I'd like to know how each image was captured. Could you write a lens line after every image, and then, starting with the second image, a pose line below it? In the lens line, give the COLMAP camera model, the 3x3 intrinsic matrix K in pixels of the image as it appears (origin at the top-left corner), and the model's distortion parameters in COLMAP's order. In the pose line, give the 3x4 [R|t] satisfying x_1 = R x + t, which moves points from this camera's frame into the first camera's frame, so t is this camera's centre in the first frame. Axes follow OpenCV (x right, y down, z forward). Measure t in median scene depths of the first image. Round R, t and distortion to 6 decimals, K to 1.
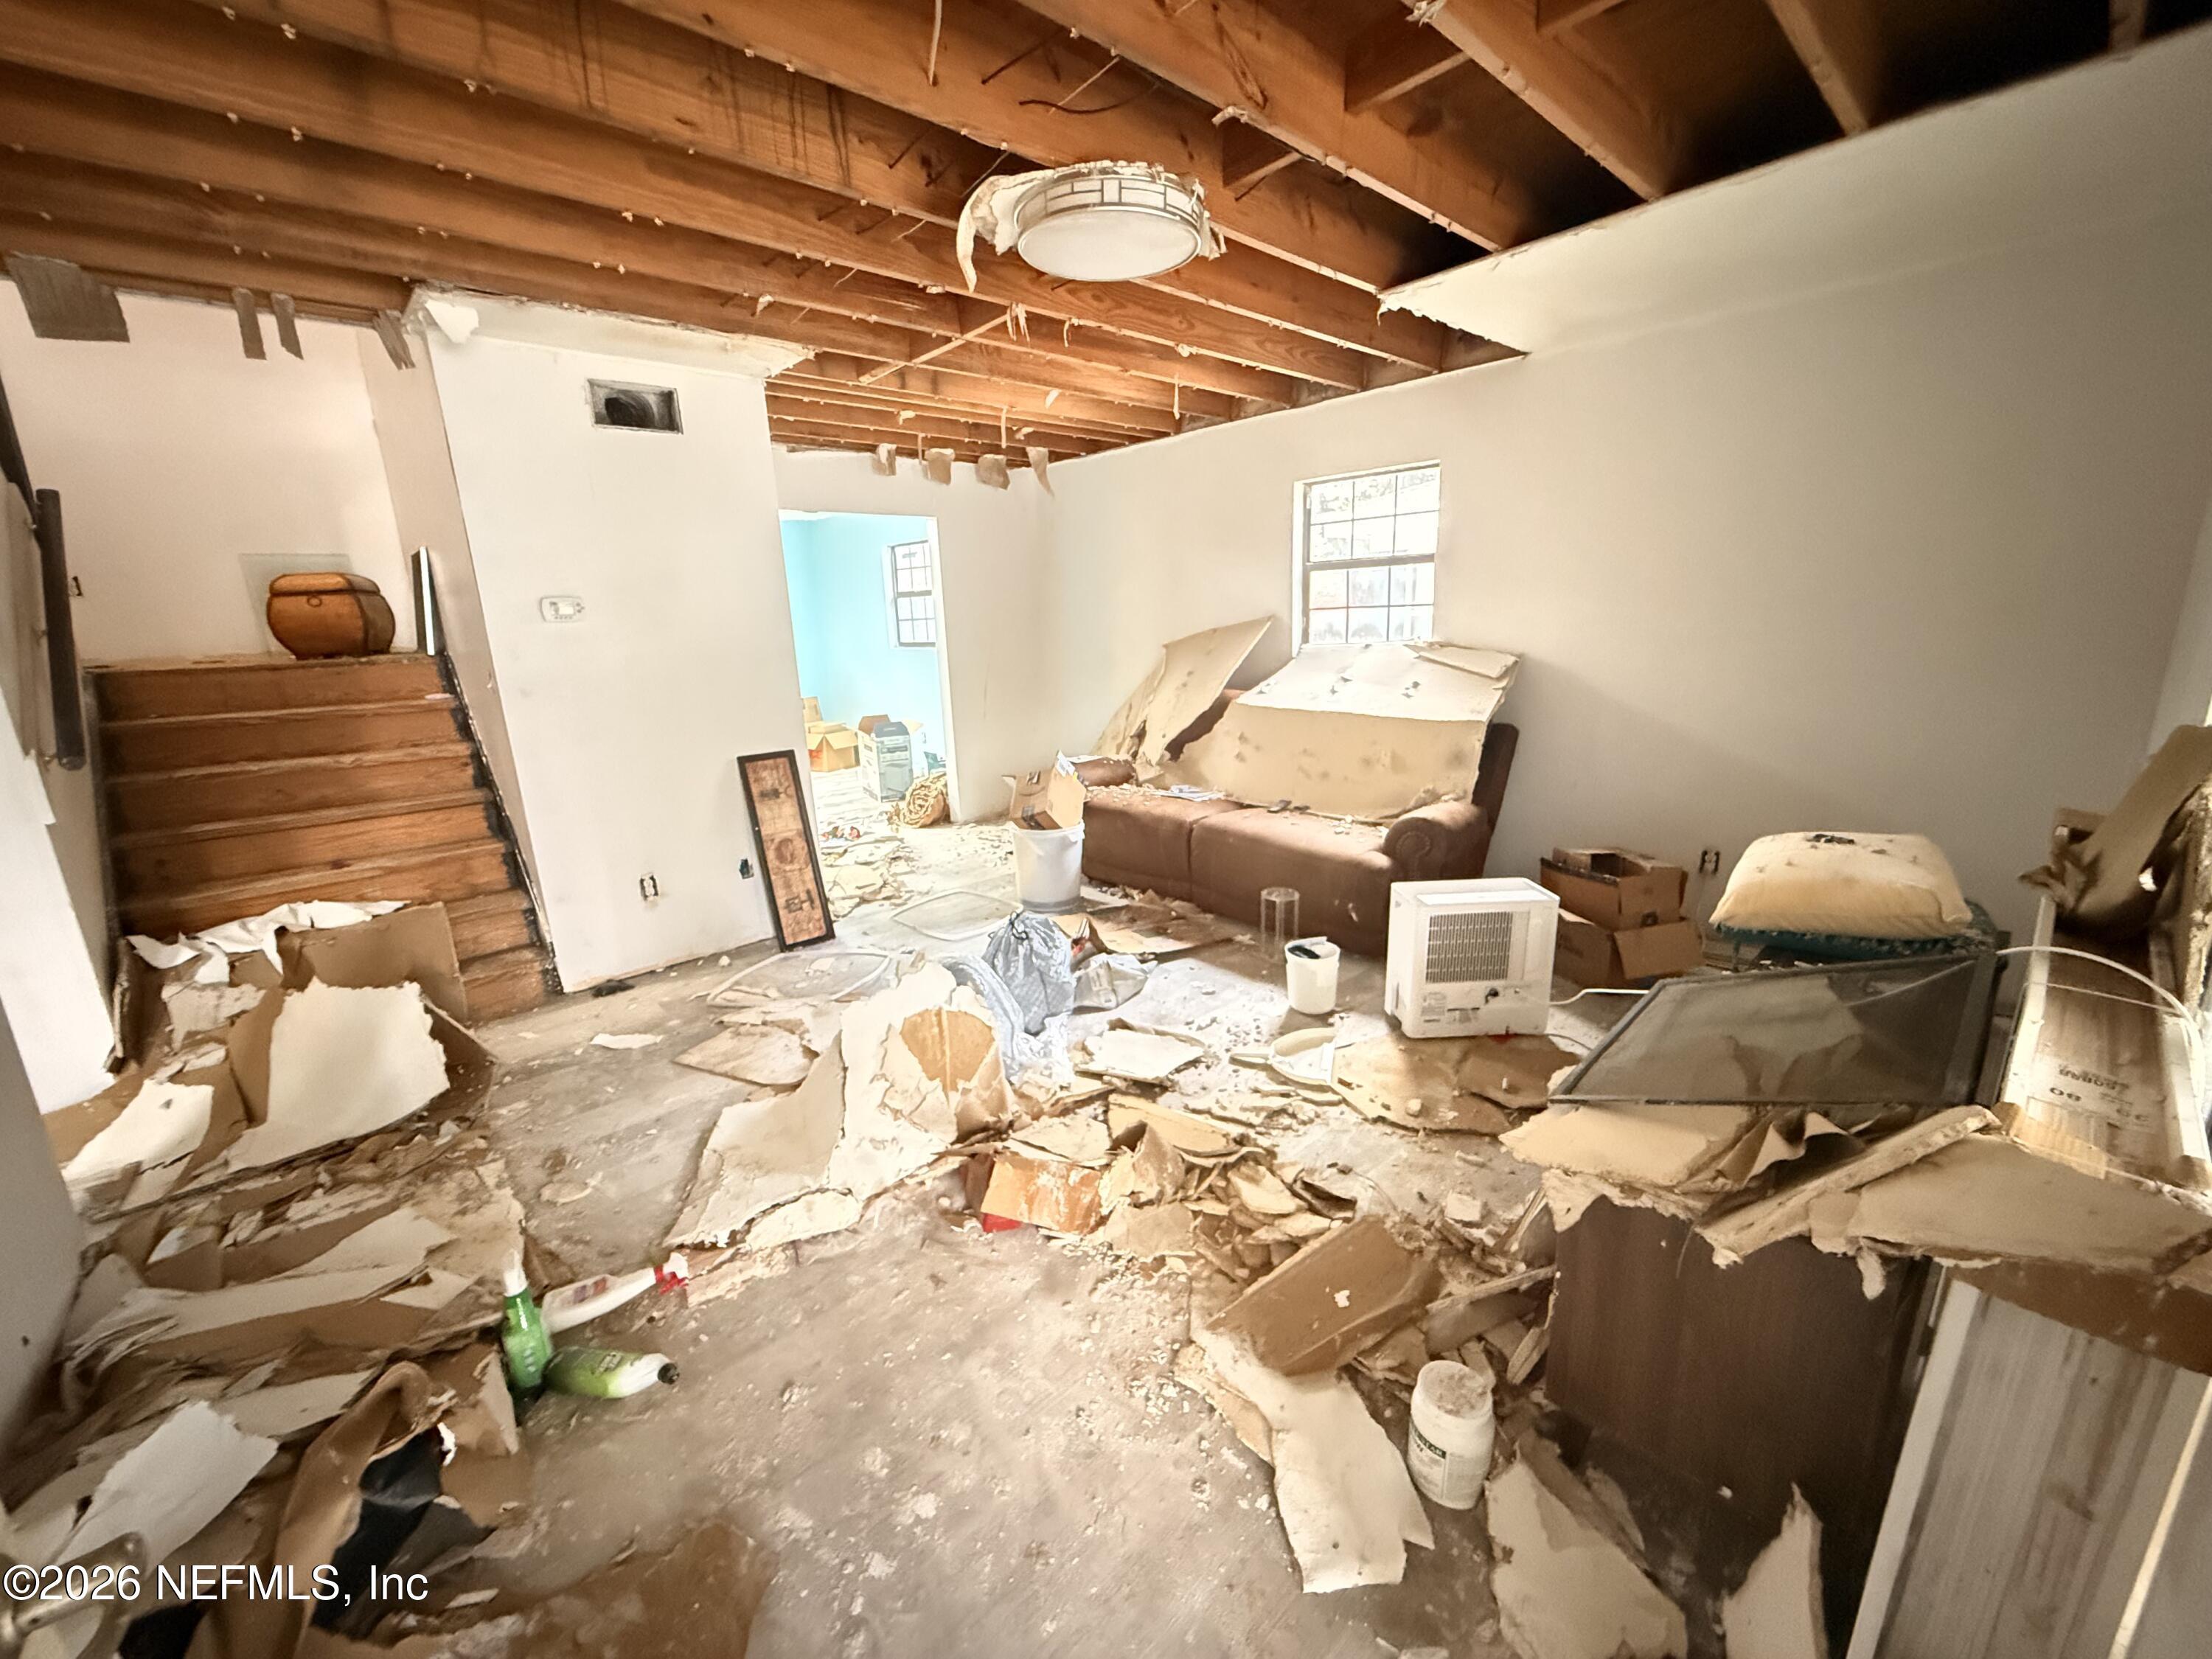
lens RADIAL K [[888.1, 0, 1107.2], [0, 888.1, 830.2], [0, 0, 1]] dist [-0.002520, -0.000006]
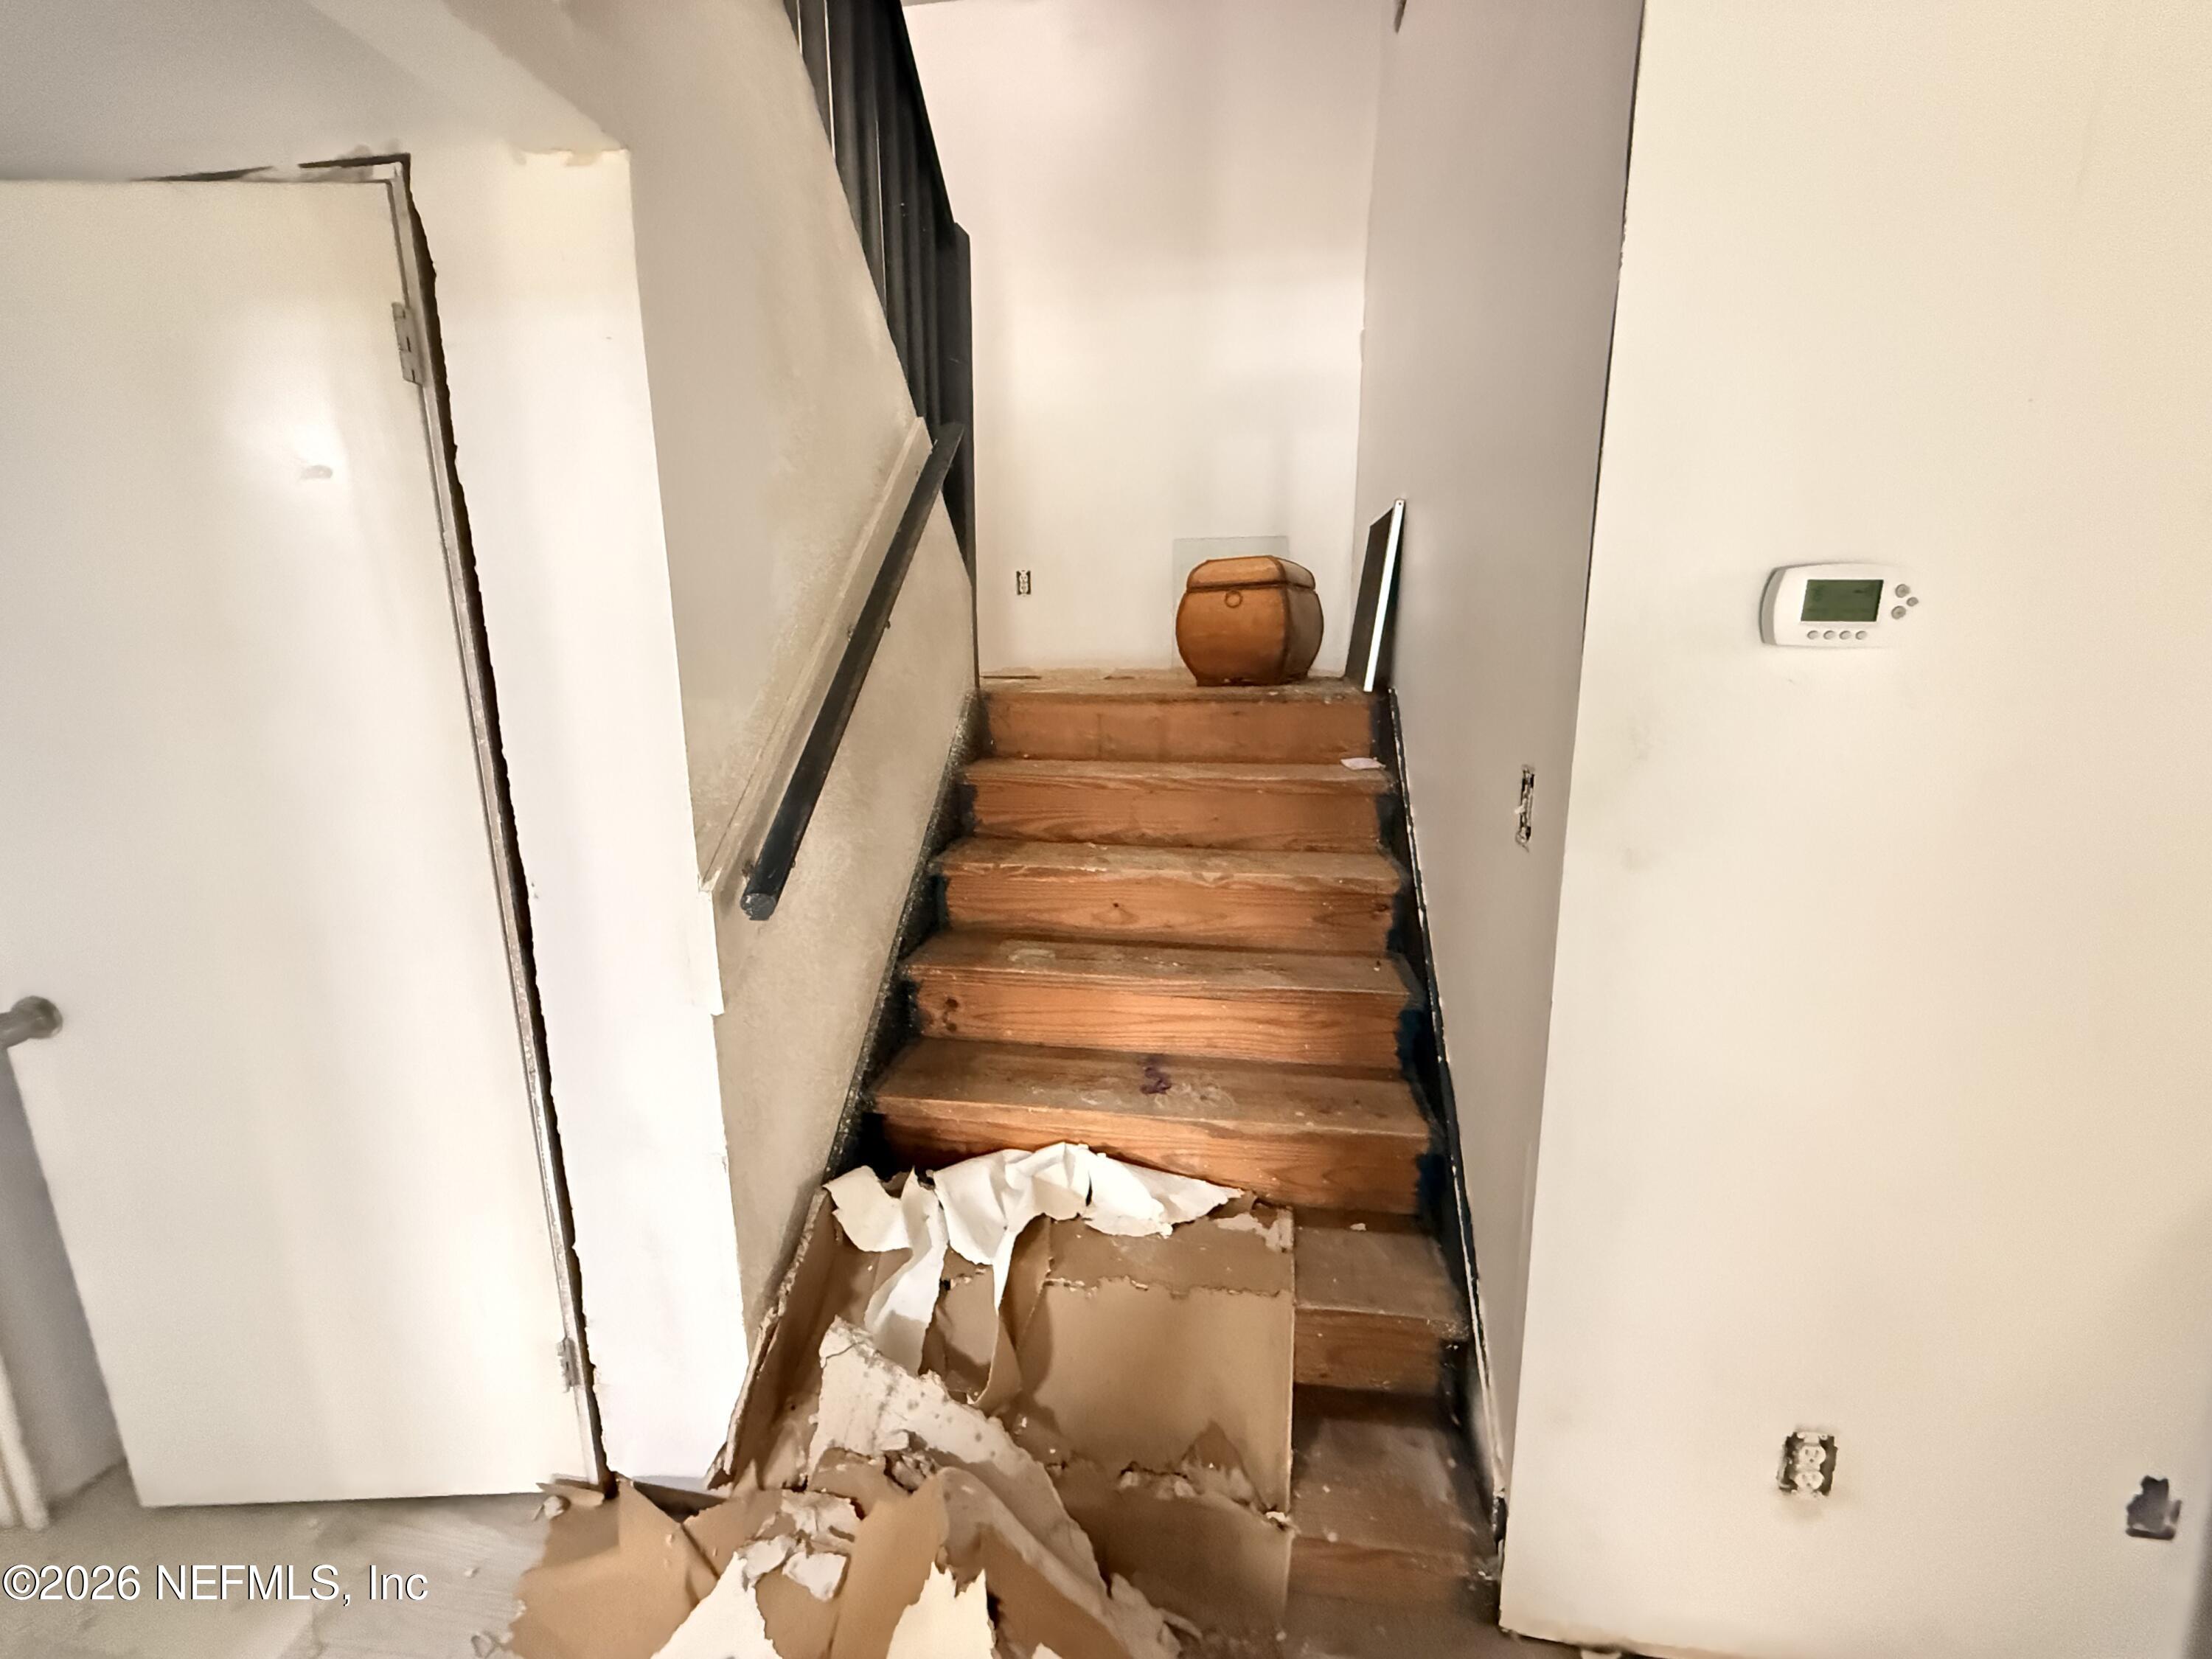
lens RADIAL K [[888.1, 0, 1105.0], [0, 888.1, 823.4], [0, 0, 1]] dist [-0.002520, -0.000006]
pose [[0.640547, 0.184951, -0.745314, -0.444920], [-0.204797, 0.976555, 0.066324, -0.123044], [0.740107, 0.110154, 0.663406, 0.523259]]
